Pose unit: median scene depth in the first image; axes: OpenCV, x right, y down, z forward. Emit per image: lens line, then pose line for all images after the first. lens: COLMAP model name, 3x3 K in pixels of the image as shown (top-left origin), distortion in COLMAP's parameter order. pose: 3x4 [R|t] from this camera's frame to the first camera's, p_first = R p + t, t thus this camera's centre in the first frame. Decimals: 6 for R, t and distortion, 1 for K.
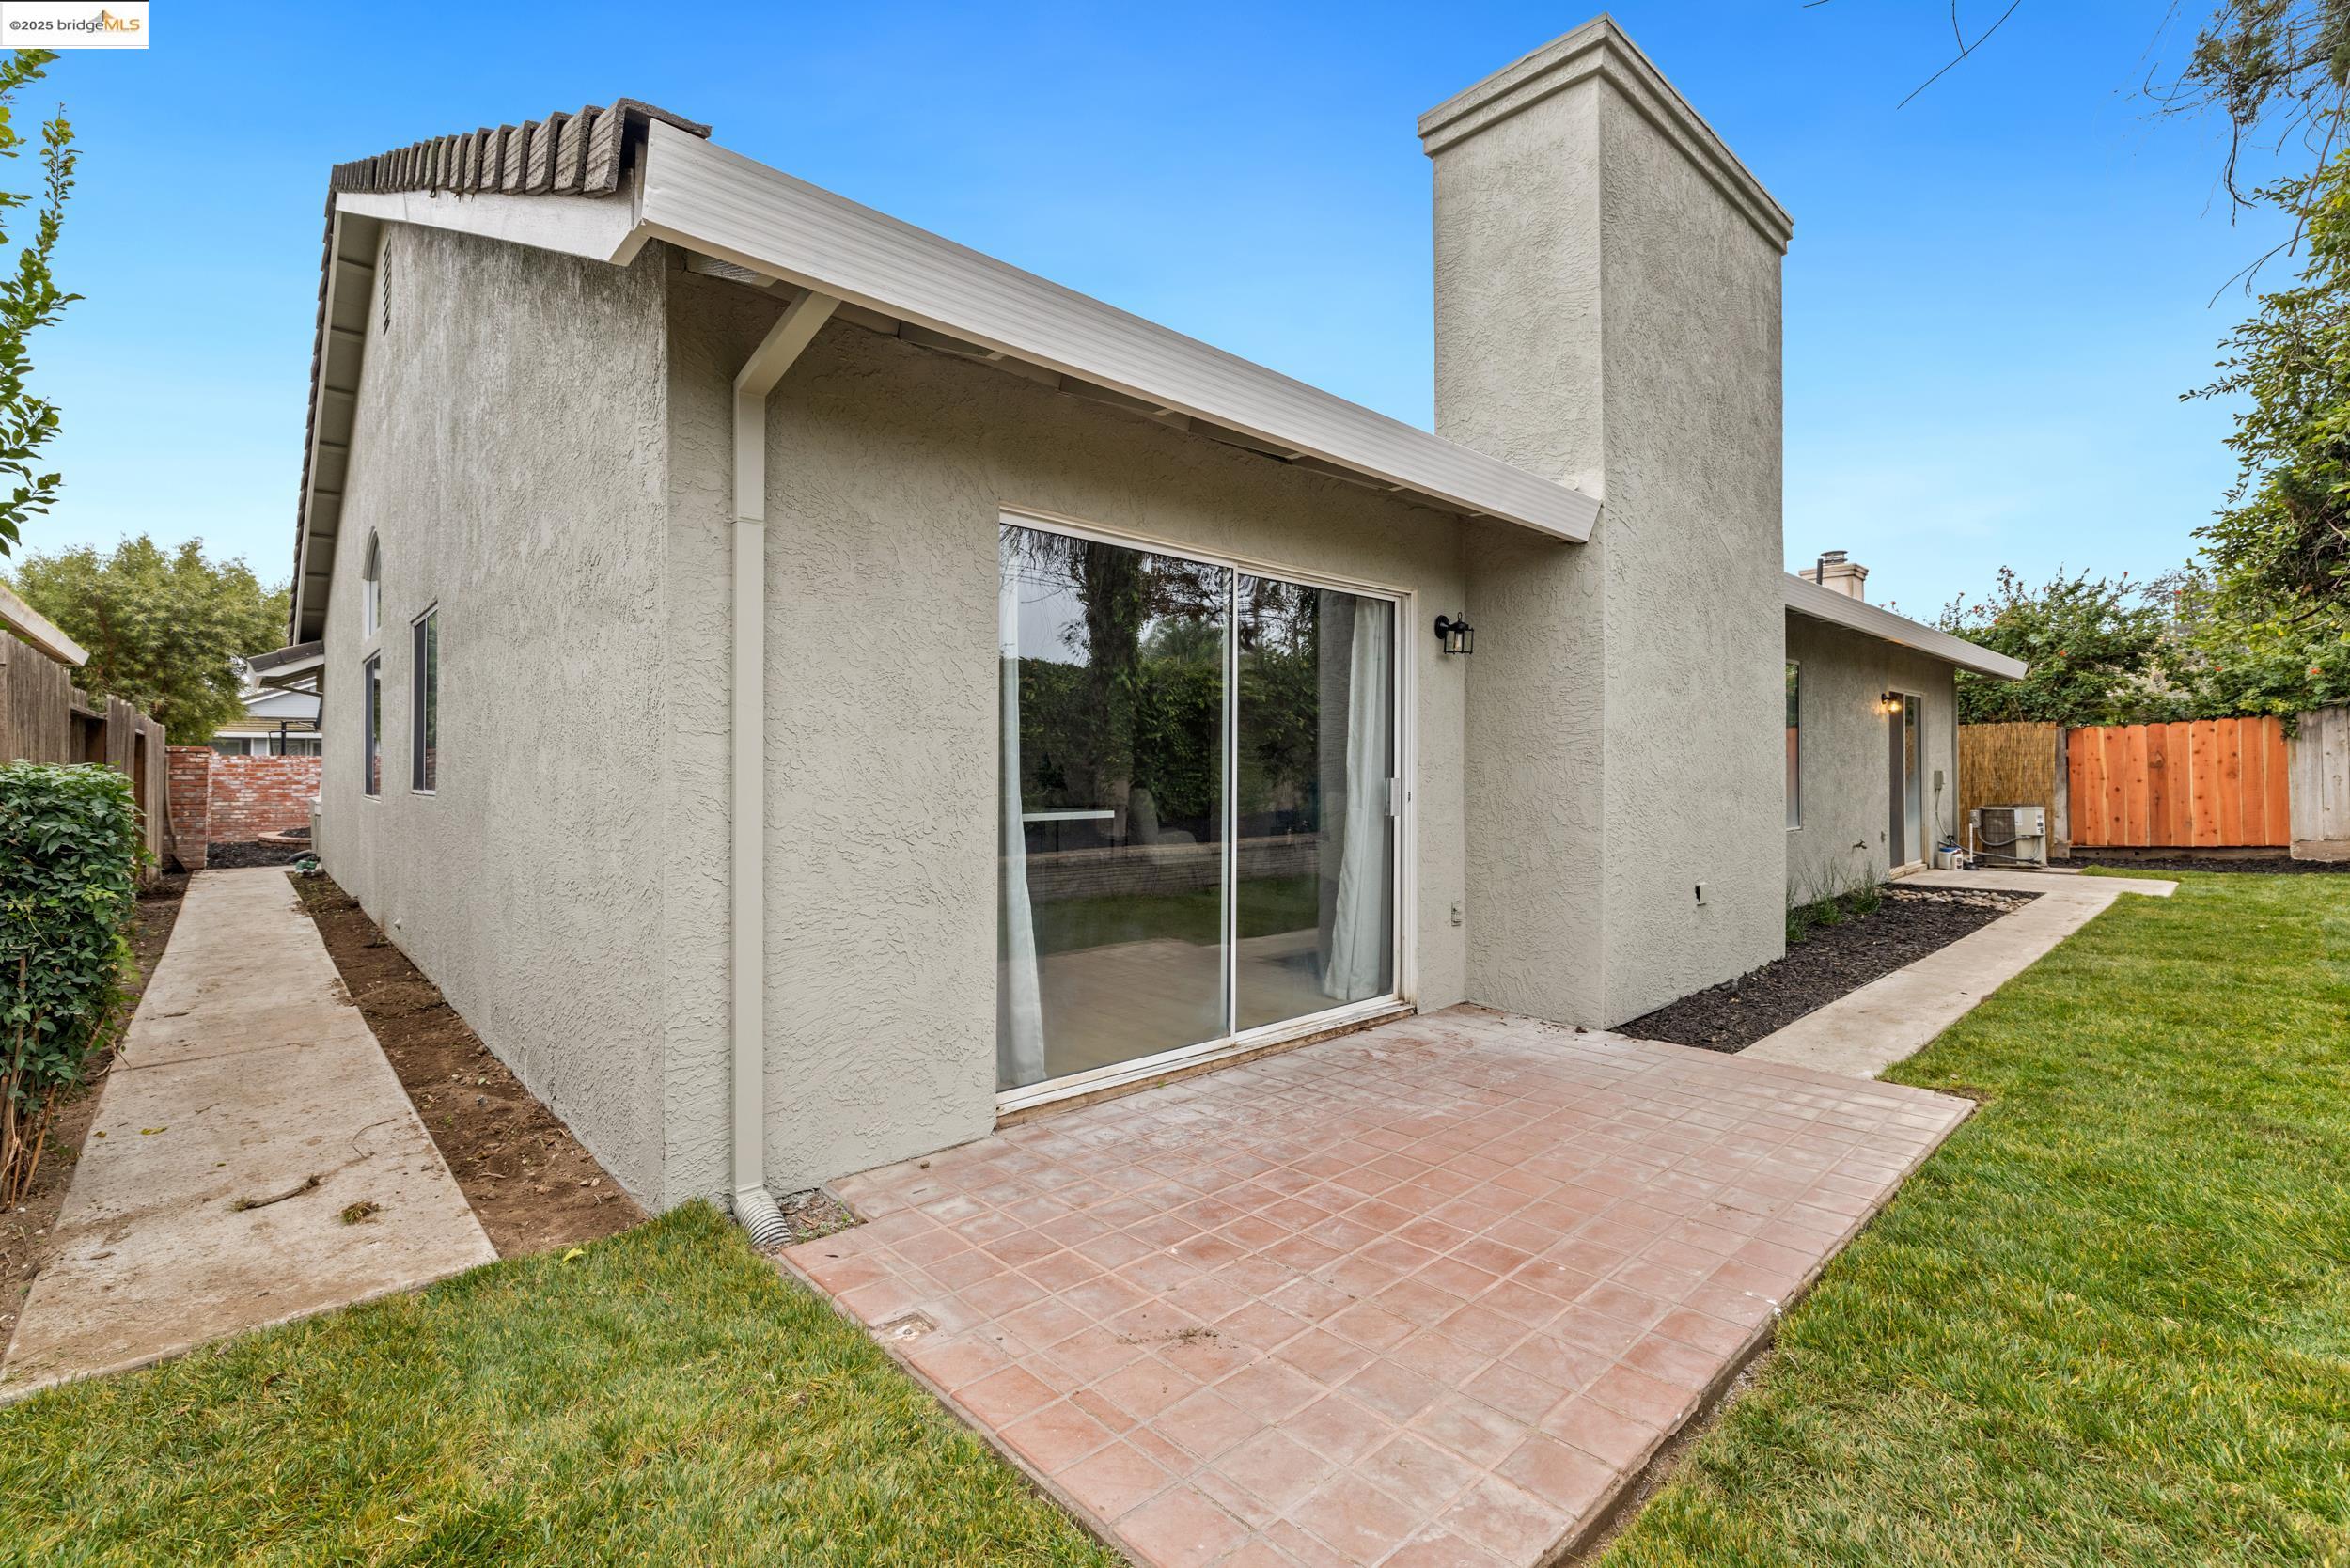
lens RADIAL K [[1032.1, 0, 1180.6], [0, 1032.1, 753.5], [0, 0, 1]] dist [0.000636, -0.001124]
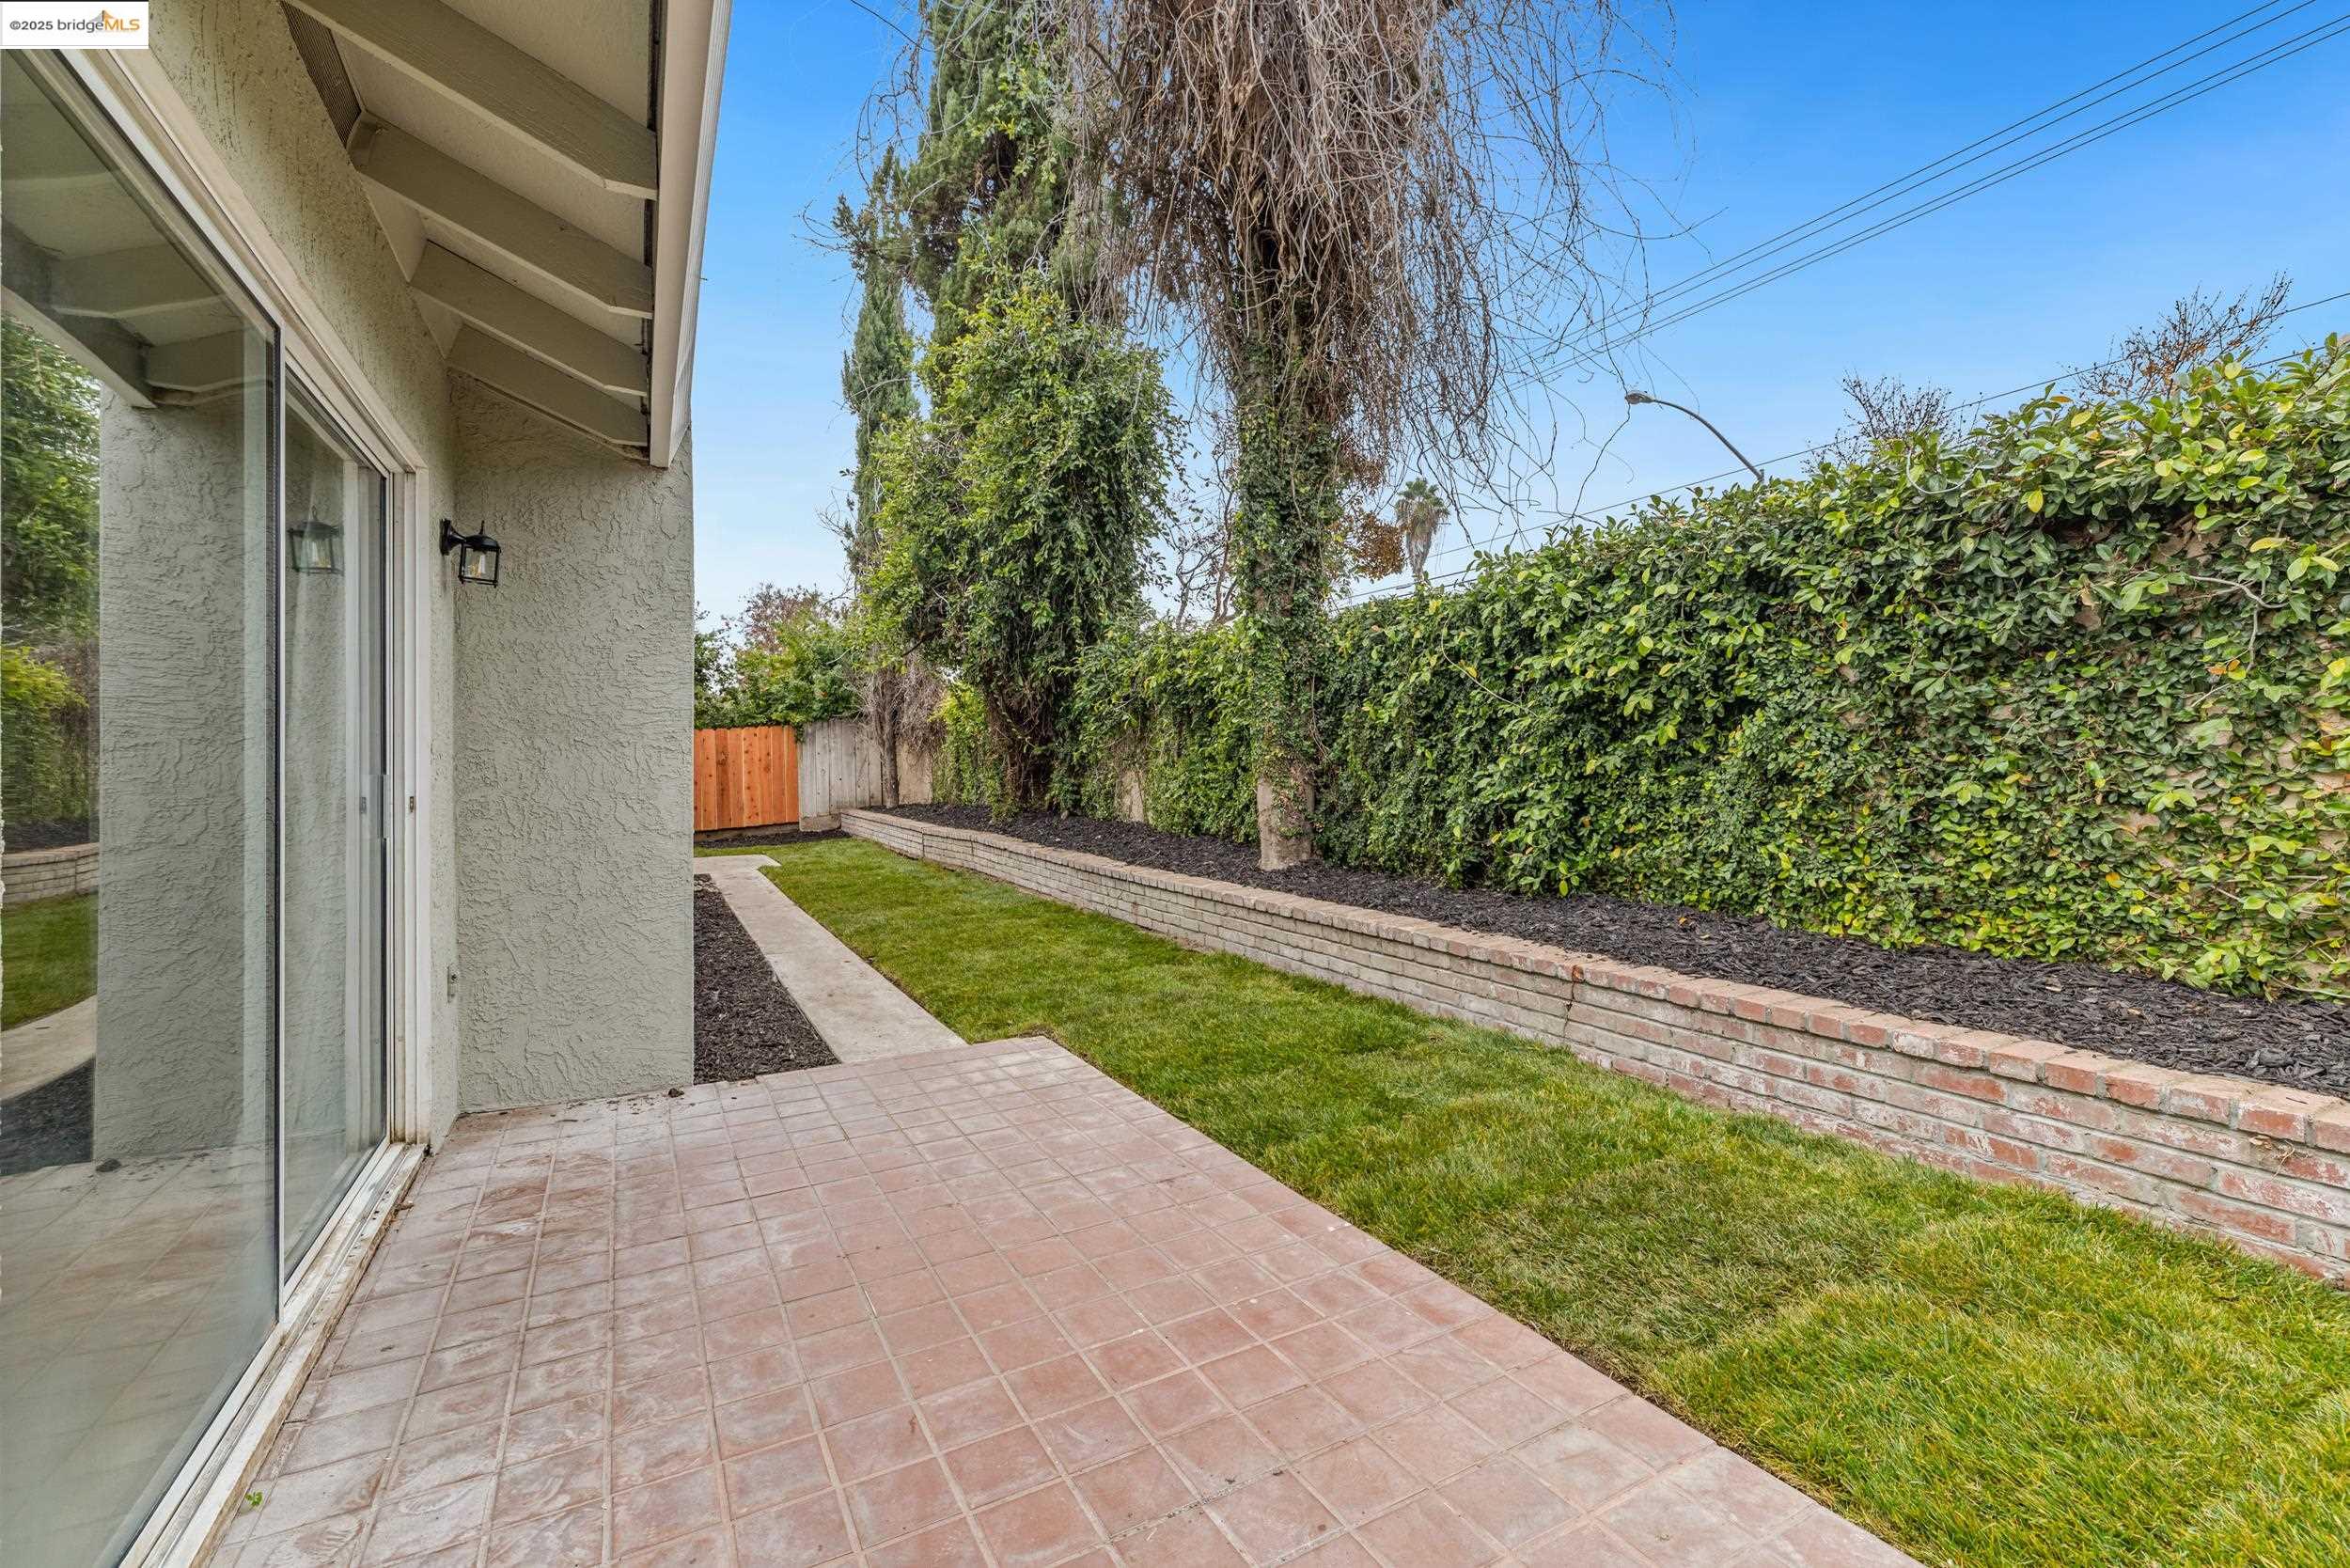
lens RADIAL K [[1032.1, 0, 1175.6], [0, 1032.1, 764.0], [0, 0, 1]] dist [0.000636, -0.001124]
pose [[0.257625, -0.002459, 0.966242, -0.107313], [-0.005494, 0.999977, 0.004009, 0.005538], [-0.966229, -0.006341, 0.257605, 0.173569]]
